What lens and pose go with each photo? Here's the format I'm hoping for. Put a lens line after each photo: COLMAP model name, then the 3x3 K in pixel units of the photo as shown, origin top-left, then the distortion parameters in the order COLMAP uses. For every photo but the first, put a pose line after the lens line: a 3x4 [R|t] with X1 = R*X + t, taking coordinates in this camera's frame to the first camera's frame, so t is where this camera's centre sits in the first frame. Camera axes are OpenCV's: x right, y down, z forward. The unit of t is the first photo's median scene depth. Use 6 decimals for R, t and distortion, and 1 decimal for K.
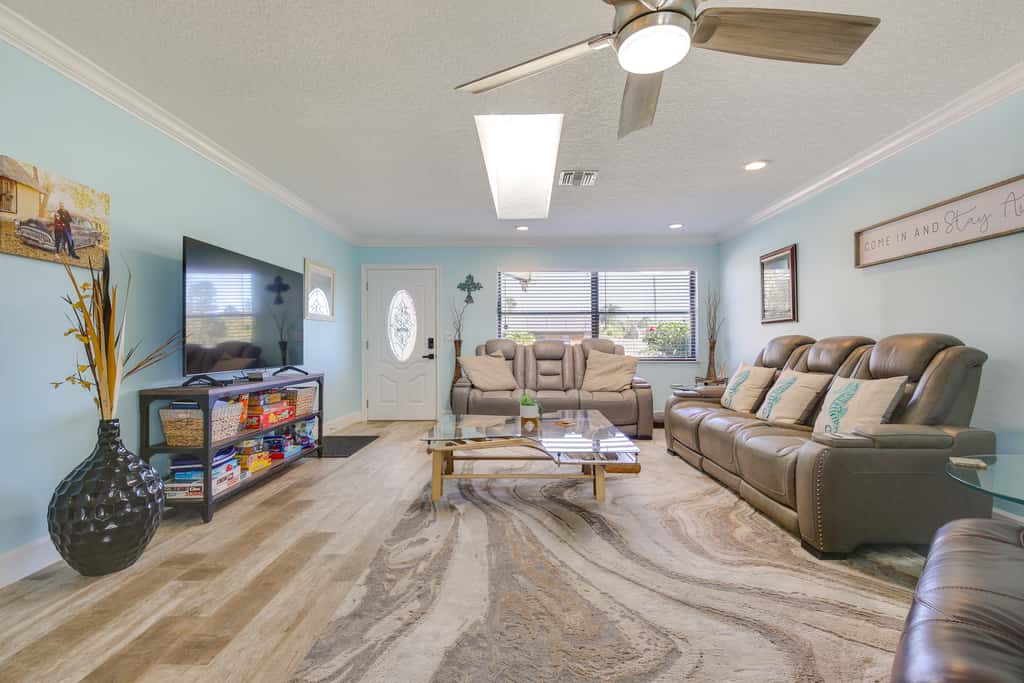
lens RADIAL K [[468.0, 0, 509.8], [0, 468.0, 341.7], [0, 0, 1]] dist [-0.002445, -0.000222]
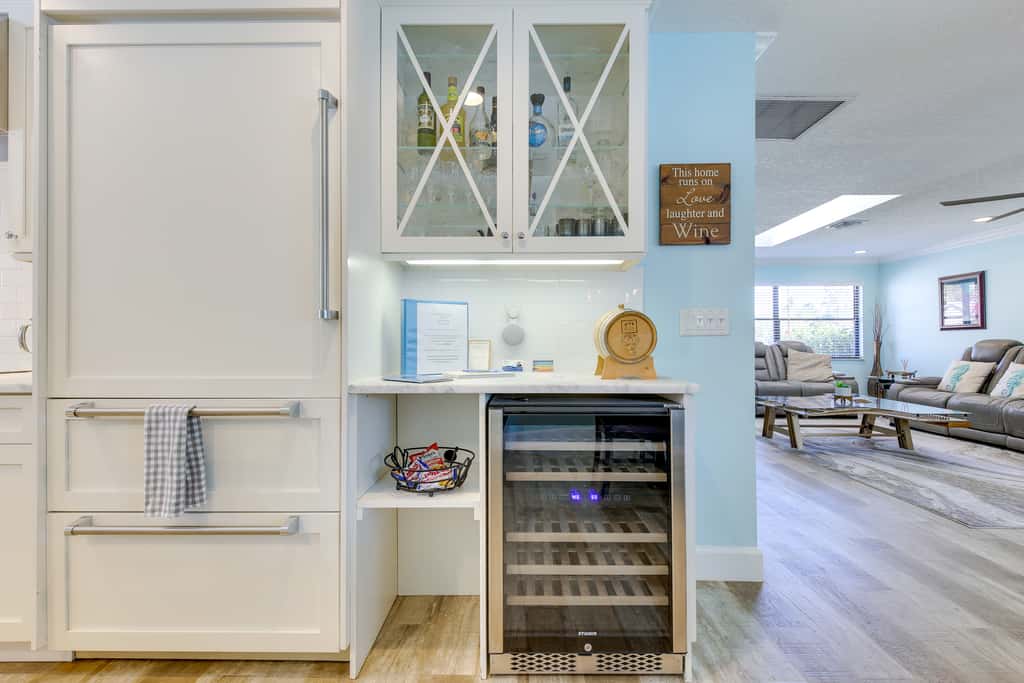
lens RADIAL K [[468.0, 0, 515.2], [0, 468.0, 342.7], [0, 0, 1]] dist [-0.002445, -0.000222]
pose [[0.999885, 0.001192, 0.015143, -0.756557], [-0.001229, 0.999996, 0.002384, -0.003963], [-0.015140, -0.002402, 0.999883, -0.321890]]
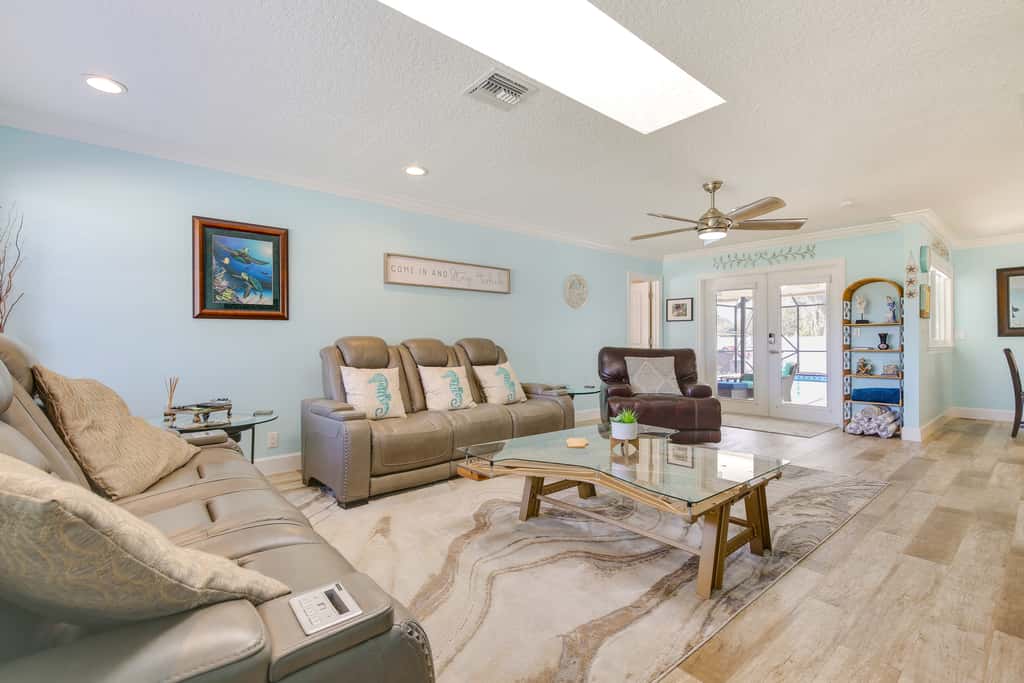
lens RADIAL K [[468.0, 0, 511.7], [0, 468.0, 340.9], [0, 0, 1]] dist [-0.002445, -0.000222]
pose [[-0.680597, 0.005789, 0.732635, -0.304136], [-0.002023, 0.999950, -0.009781, 0.005475], [-0.732655, -0.008139, -0.680552, 1.275670]]
